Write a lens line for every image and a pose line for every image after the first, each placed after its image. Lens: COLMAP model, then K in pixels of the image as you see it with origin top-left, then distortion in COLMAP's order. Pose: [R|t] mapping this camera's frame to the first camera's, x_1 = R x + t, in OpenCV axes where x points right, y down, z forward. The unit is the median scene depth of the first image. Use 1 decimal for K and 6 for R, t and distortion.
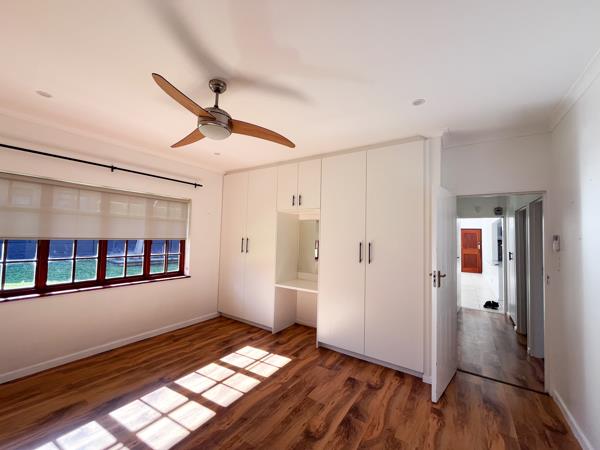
lens RADIAL K [[243.8, 0, 297.9], [0, 243.8, 224.9], [0, 0, 1]] dist [-0.000786, -0.000340]
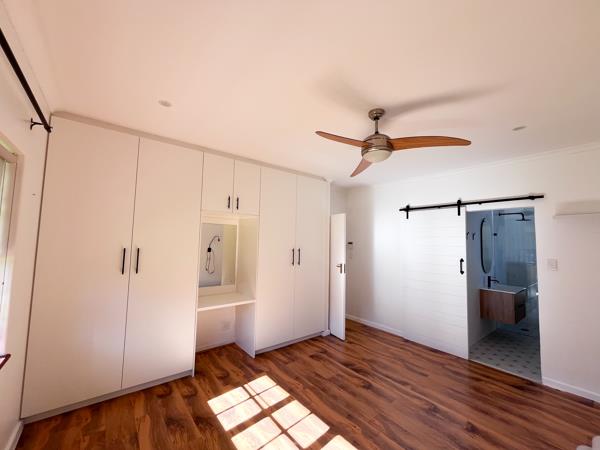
lens RADIAL K [[243.8, 0, 297.9], [0, 243.8, 224.9], [0, 0, 1]] dist [-0.000786, -0.000340]
pose [[0.300742, 0.051980, 0.952288, -0.931451], [-0.051354, 0.997948, -0.038255, -0.001053], [-0.952322, -0.037399, 0.302794, 0.625283]]
